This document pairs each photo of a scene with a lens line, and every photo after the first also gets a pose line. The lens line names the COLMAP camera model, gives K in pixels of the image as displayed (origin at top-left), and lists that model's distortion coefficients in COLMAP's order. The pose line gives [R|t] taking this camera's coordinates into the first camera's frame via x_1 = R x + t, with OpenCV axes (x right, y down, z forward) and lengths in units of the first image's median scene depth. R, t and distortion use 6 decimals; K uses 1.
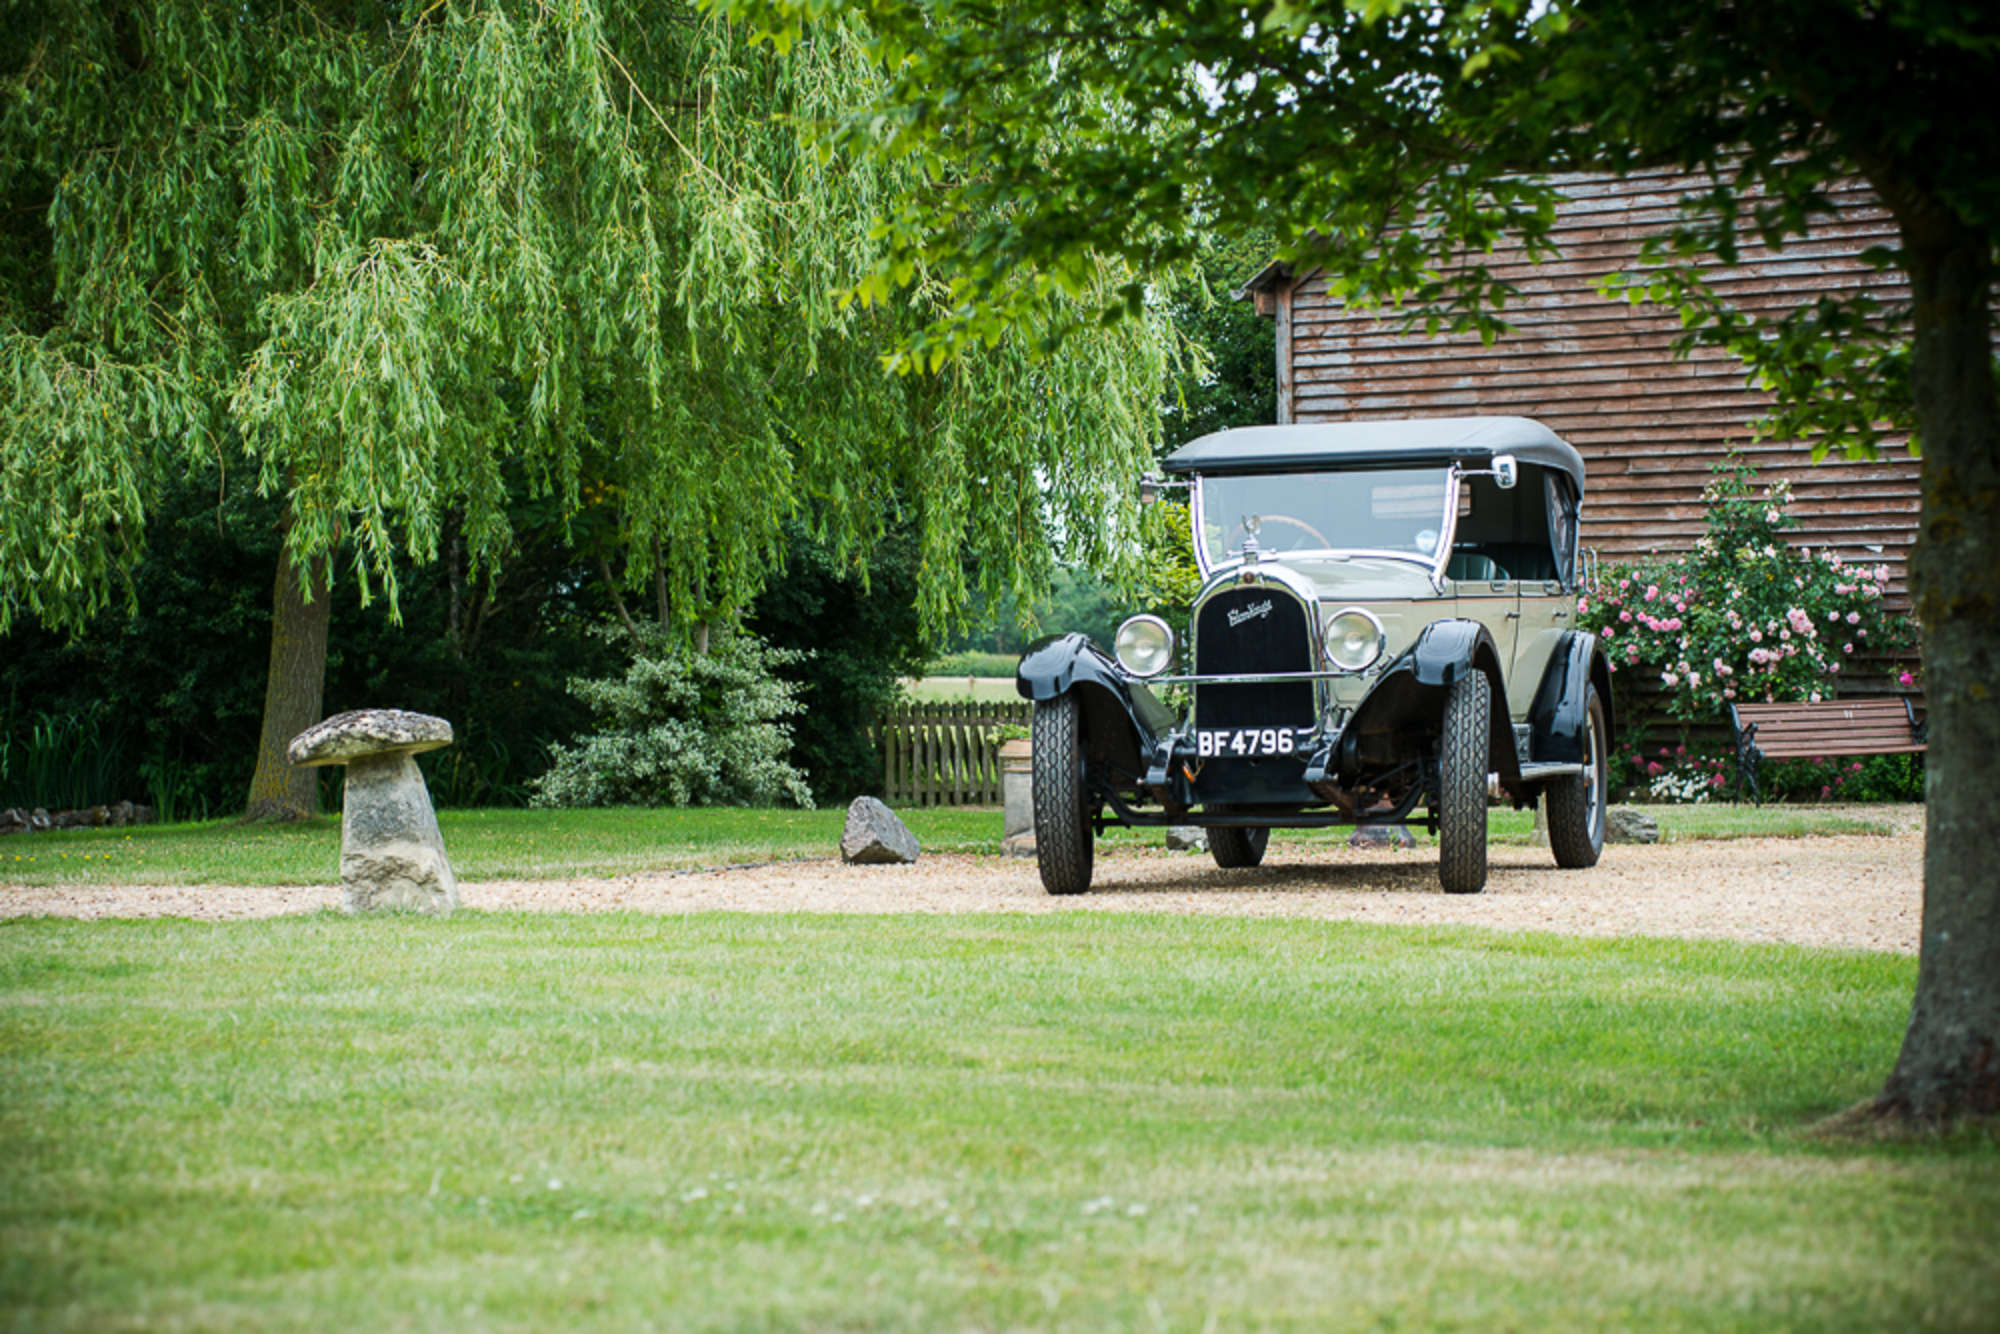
lens RADIAL K [[4715.6, 0, 997.0], [0, 4715.6, 665.2], [0, 0, 1]] dist [-0.122327, 0.000000]
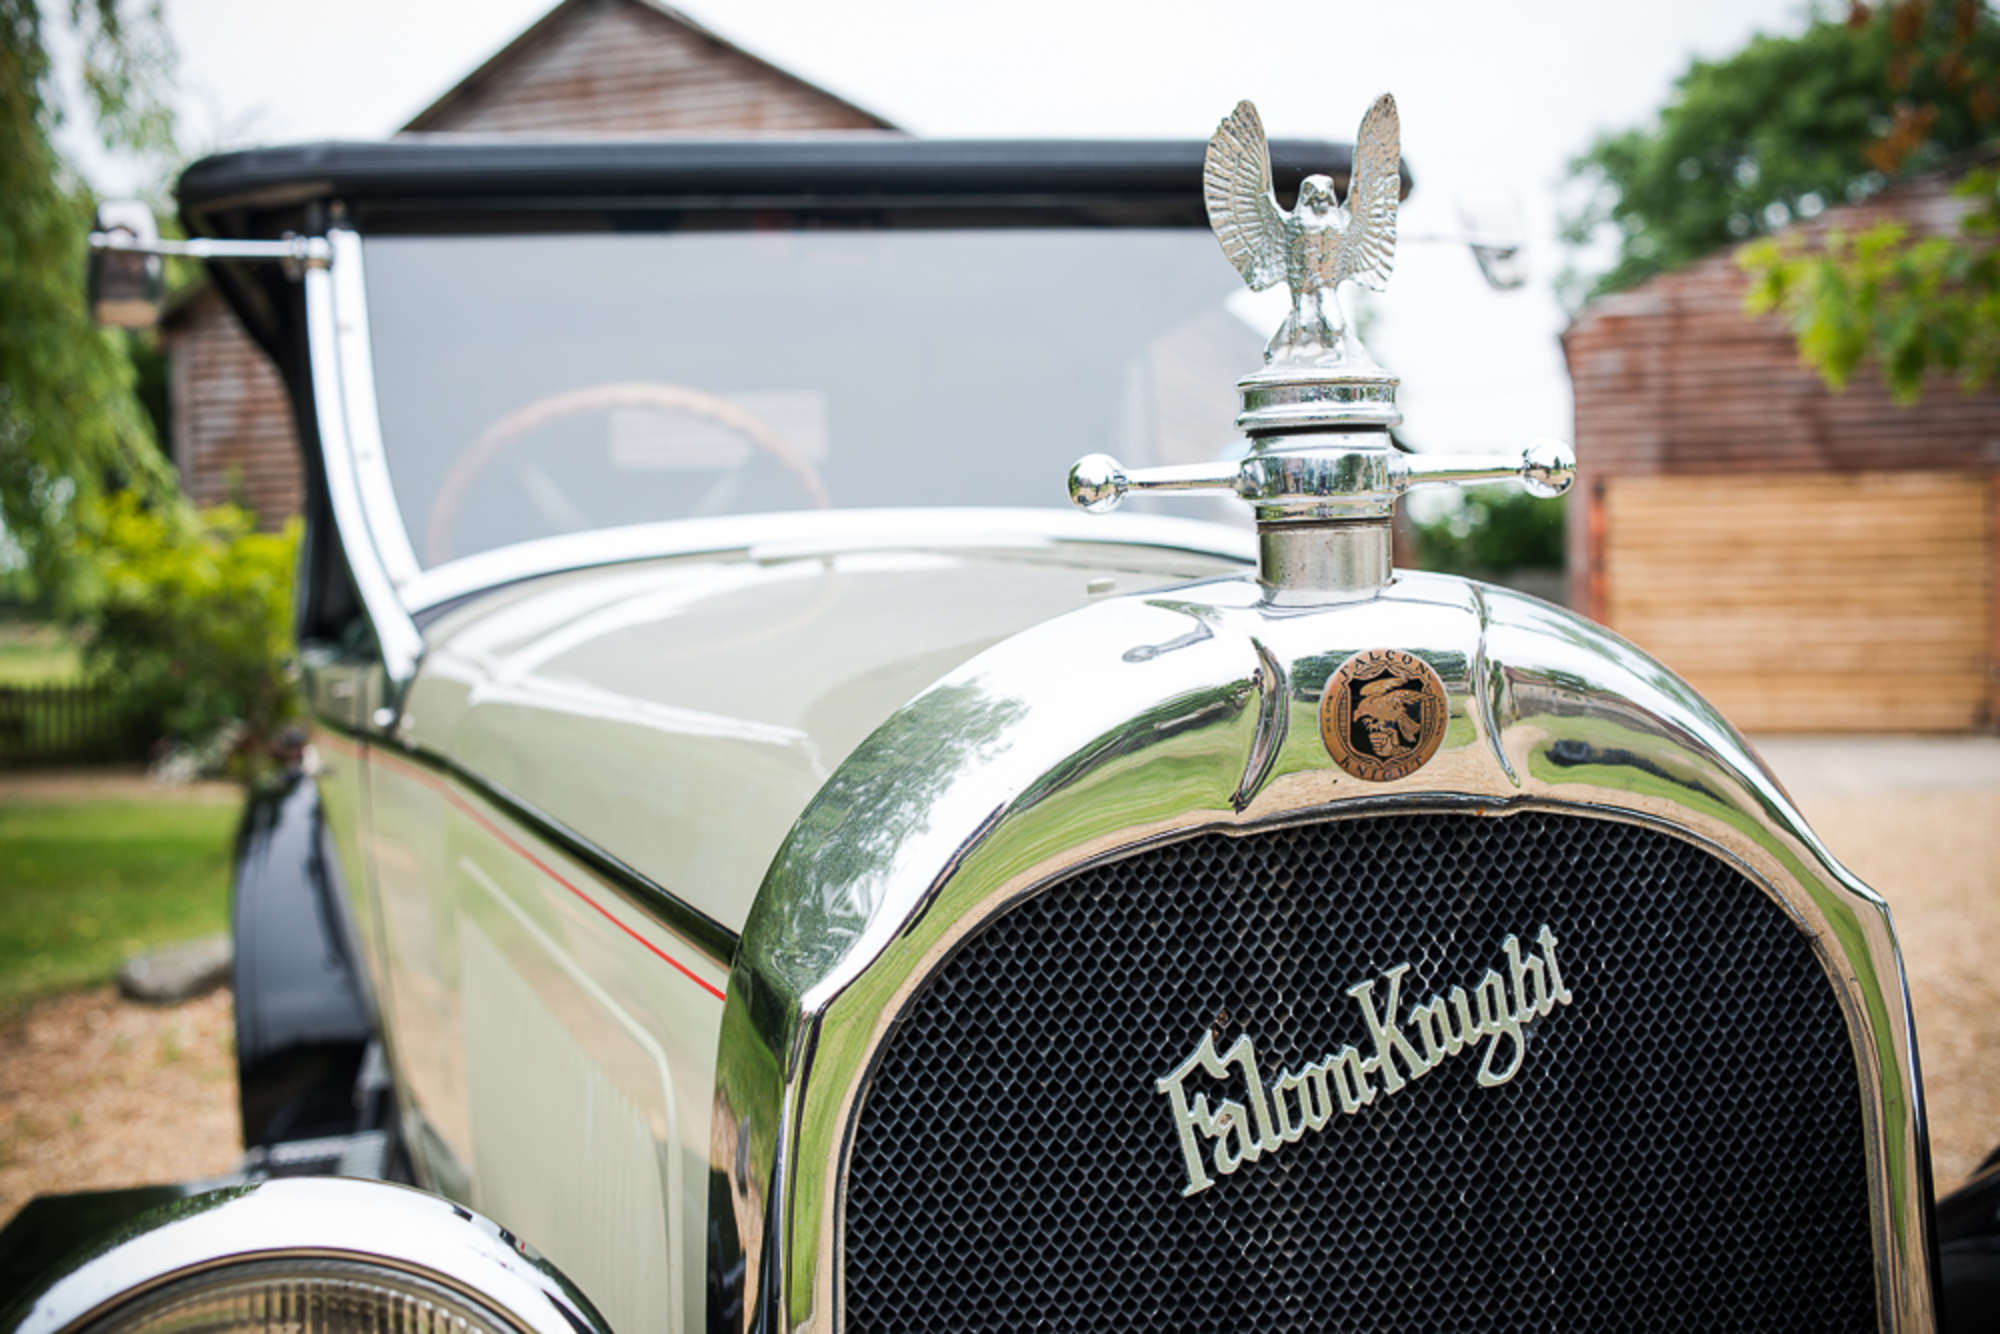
lens RADIAL K [[2127.0, 0, 1004.3], [0, 2127.0, 662.2], [0, 0, 1]] dist [0.012914, 0.000000]
pose [[0.899596, -0.012372, 0.436547, 0.024258], [0.002582, 0.999732, 0.023013, -0.018890], [-0.436715, -0.019576, 0.899387, 0.879269]]
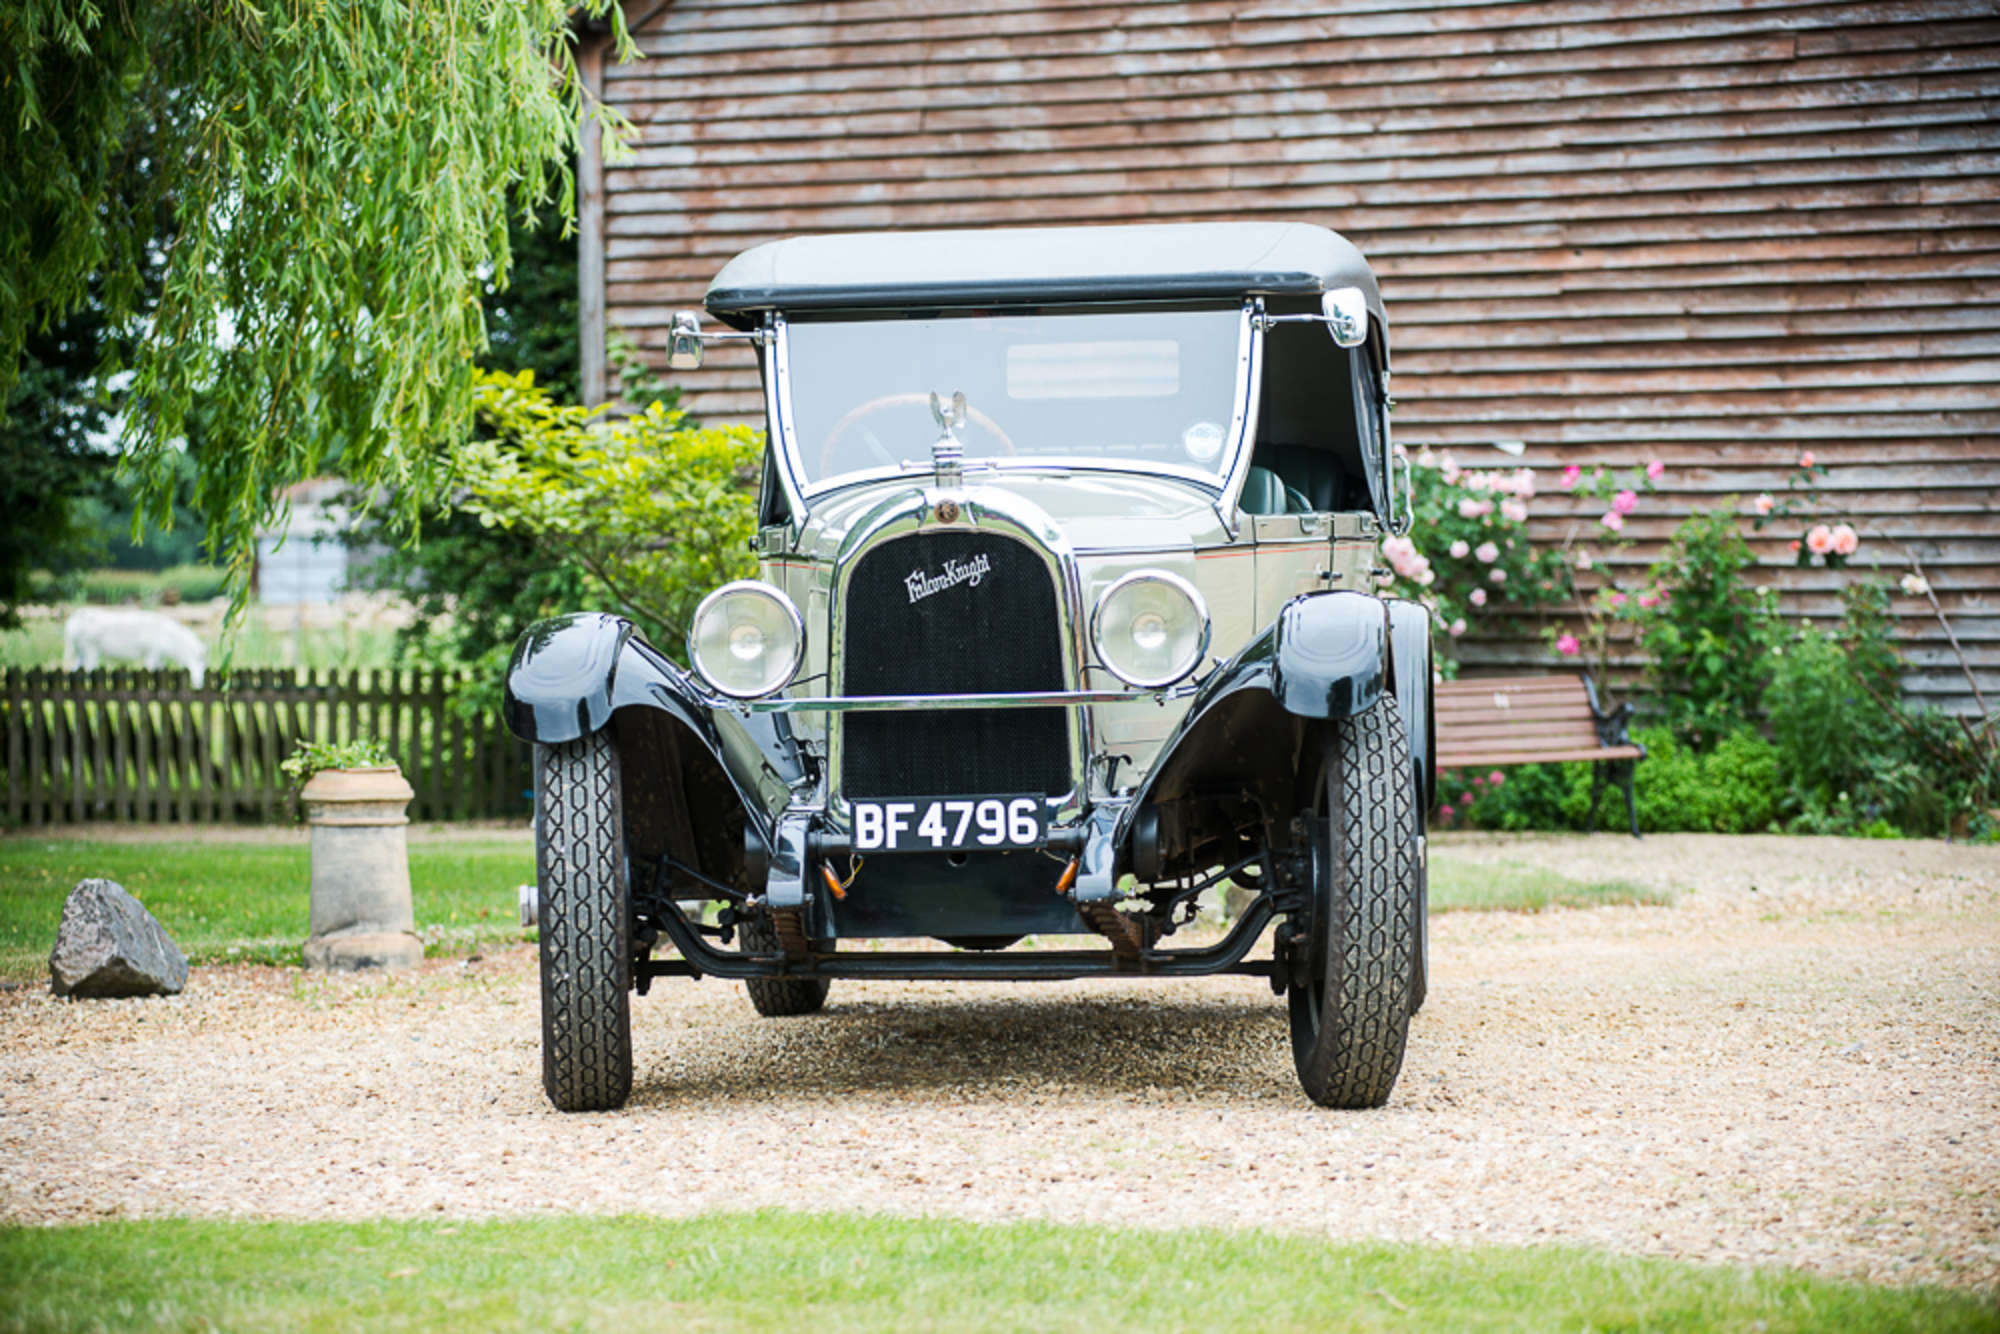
lens RADIAL K [[6089.6, 0, 1003.2], [0, 6089.6, 658.8], [0, 0, 1]] dist [0.151178, 0.000000]
pose [[0.986397, 0.001200, 0.164374, -0.048116], [-0.003211, 0.999923, 0.011969, -0.009328], [-0.164347, -0.012334, 0.986325, 0.296127]]
